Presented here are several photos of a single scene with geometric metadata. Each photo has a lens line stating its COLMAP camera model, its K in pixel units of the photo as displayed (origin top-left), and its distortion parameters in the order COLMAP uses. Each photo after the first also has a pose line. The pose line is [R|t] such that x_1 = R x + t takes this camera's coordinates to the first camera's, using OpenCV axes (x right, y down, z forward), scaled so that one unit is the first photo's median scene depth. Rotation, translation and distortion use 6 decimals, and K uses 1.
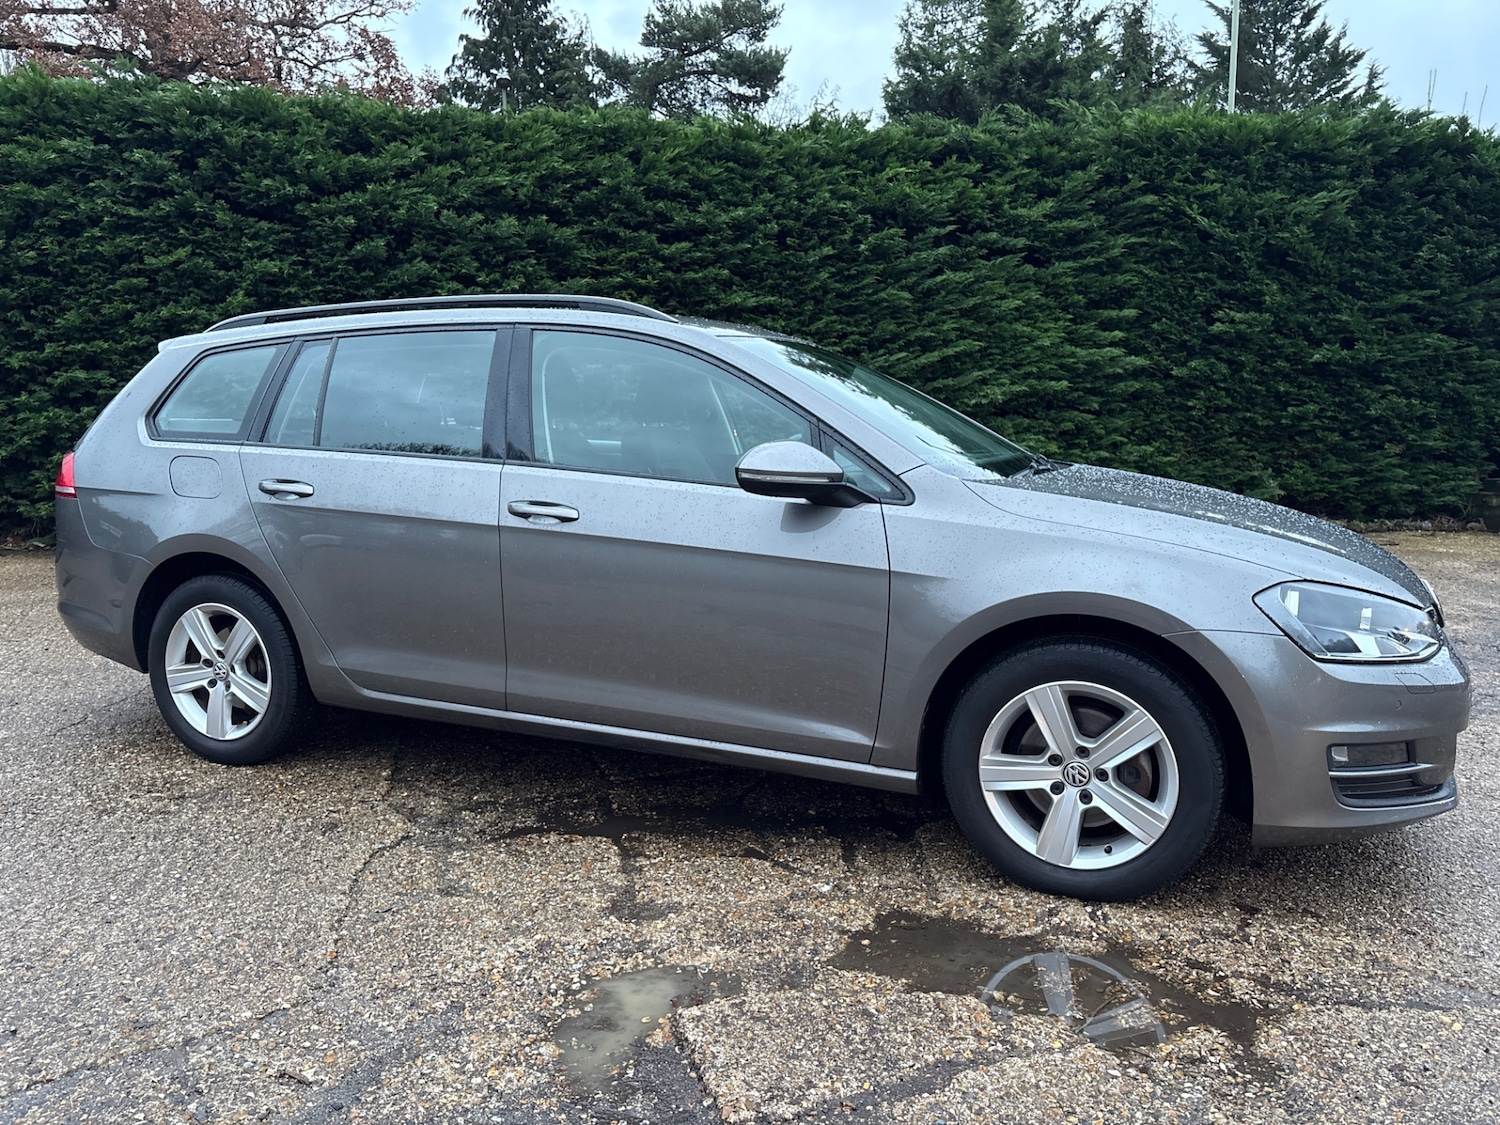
lens RADIAL K [[1139.0, 0, 750.0], [0, 1139.0, 562.5], [0, 0, 1]] dist [0.039740, -0.042577]
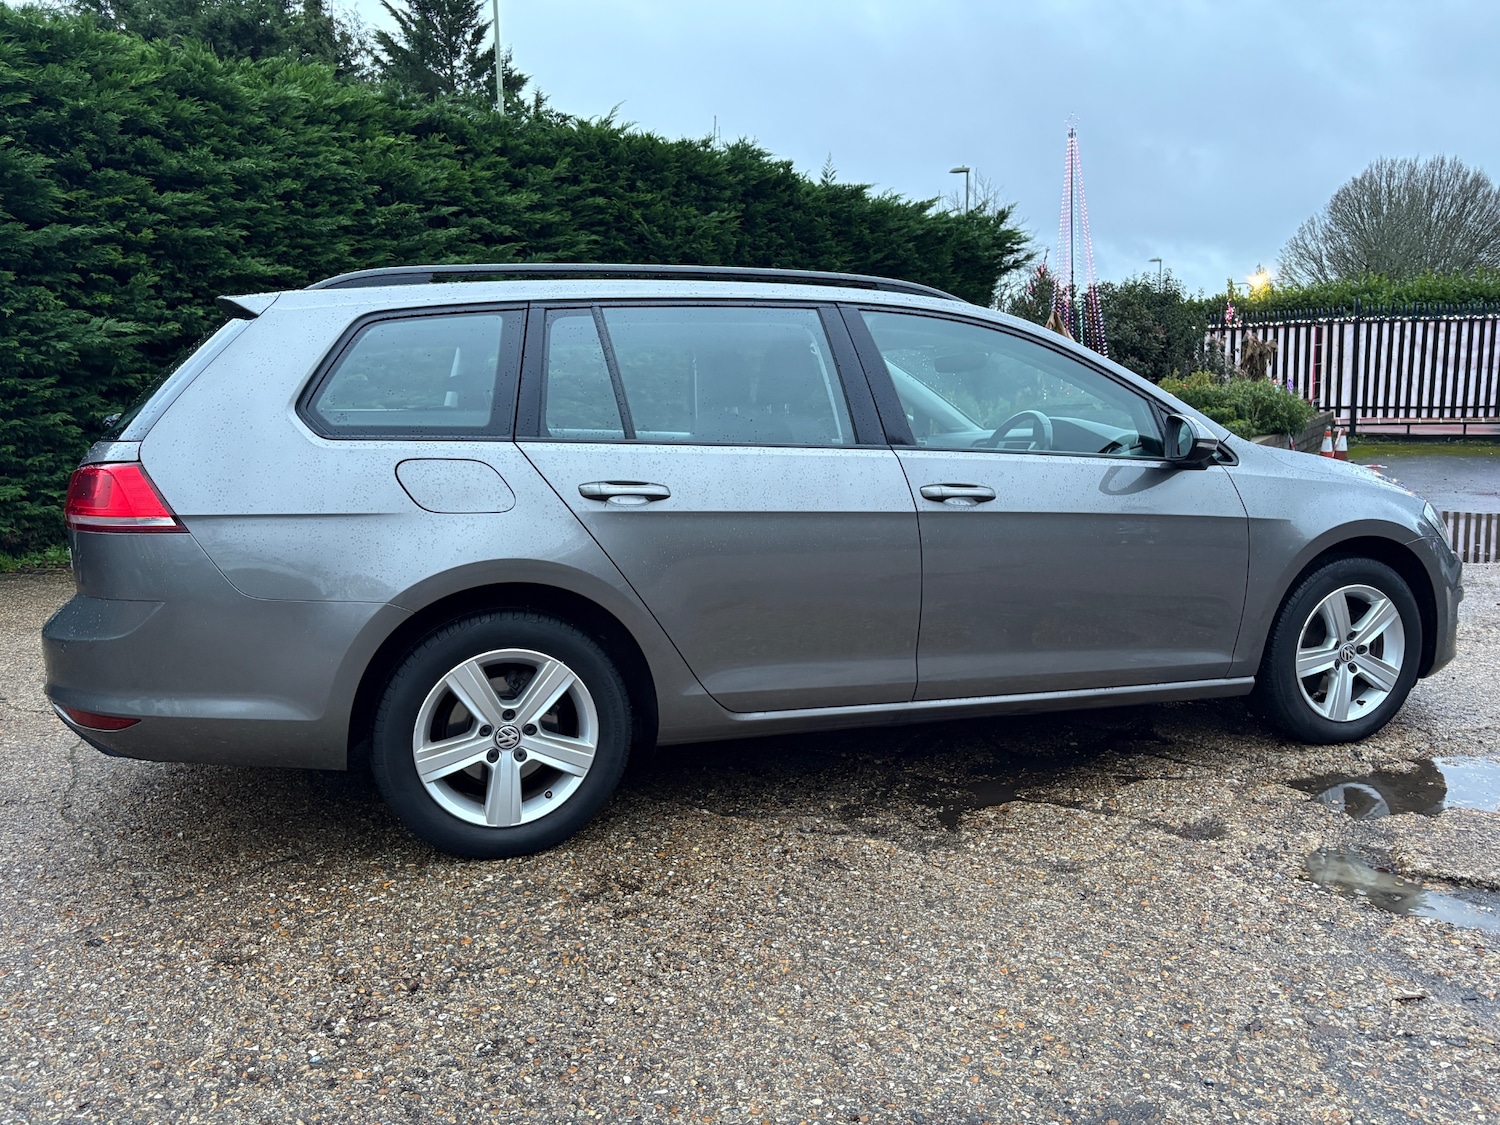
lens RADIAL K [[1135.6, 0, 750.0], [0, 1135.6, 562.5], [0, 0, 1]] dist [0.032504, -0.024492]
pose [[0.740770, -0.102687, 0.663864, -0.325064], [0.095935, 0.994289, 0.046748, -0.016088], [-0.664873, 0.029059, 0.746391, 0.125254]]
